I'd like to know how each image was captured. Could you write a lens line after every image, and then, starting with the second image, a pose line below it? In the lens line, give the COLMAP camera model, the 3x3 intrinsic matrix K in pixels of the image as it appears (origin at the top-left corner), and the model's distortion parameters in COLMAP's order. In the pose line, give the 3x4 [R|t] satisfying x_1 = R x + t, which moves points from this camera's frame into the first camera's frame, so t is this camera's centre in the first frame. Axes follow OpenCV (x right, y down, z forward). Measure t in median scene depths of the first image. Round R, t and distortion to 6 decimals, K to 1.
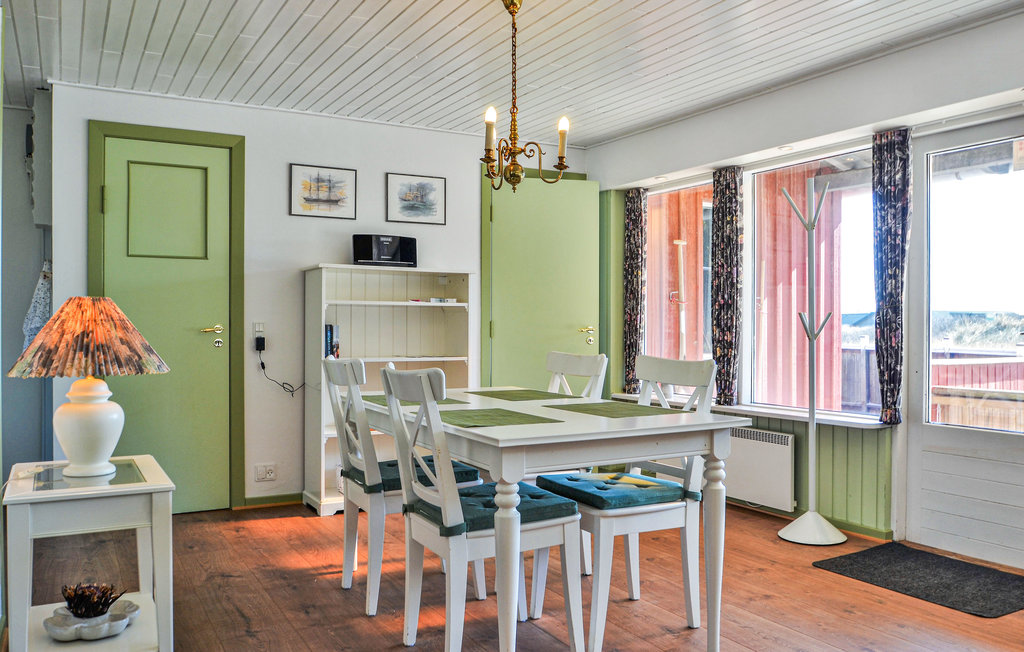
lens RADIAL K [[815.2, 0, 538.5], [0, 815.2, 324.4], [0, 0, 1]] dist [-0.046204, 0.009079]
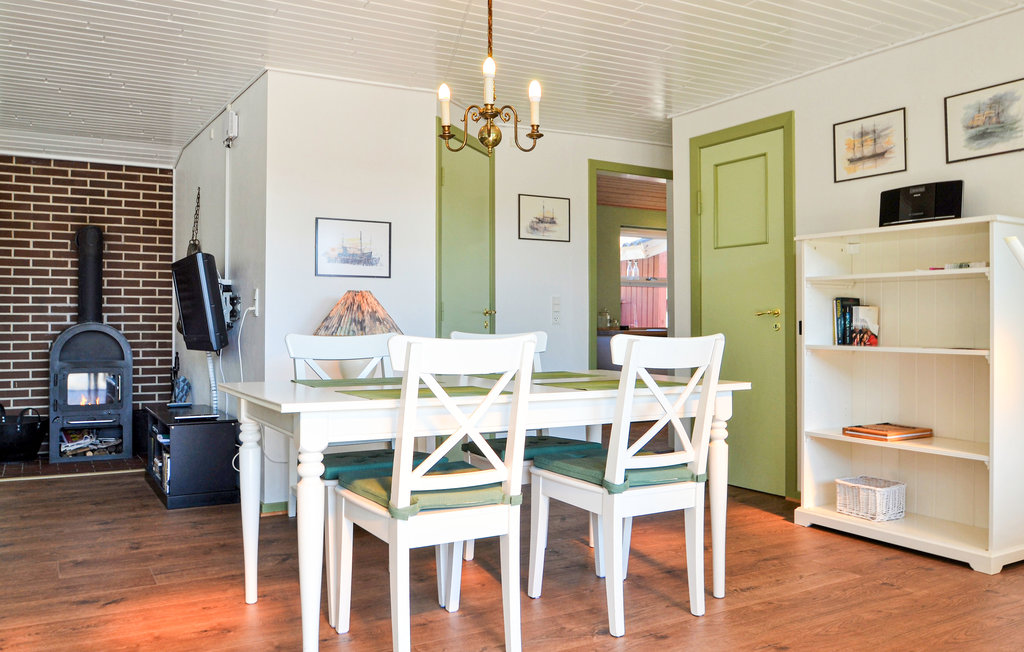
lens RADIAL K [[855.2, 0, 493.0], [0, 855.2, 293.3], [0, 0, 1]] dist [0.001149, 0.001059]
pose [[-0.024758, -0.035580, -0.999060, 0.638217], [0.000397, 0.999366, -0.035601, 0.019177], [0.999693, -0.001278, -0.024728, 0.658049]]
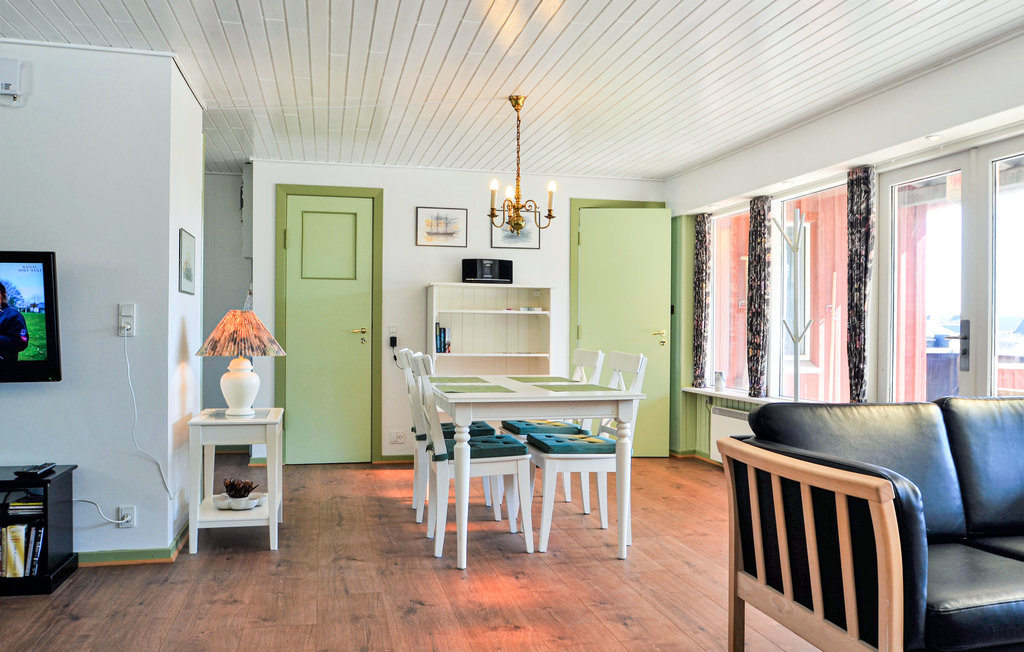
lens RADIAL K [[815.2, 0, 538.5], [0, 815.2, 324.4], [0, 0, 1]] dist [-0.046204, 0.009079]
pose [[0.962424, 0.003814, -0.271526, 0.254494], [-0.005291, 0.999975, -0.004708, 0.000177], [0.271501, 0.005968, 0.962420, -0.237094]]
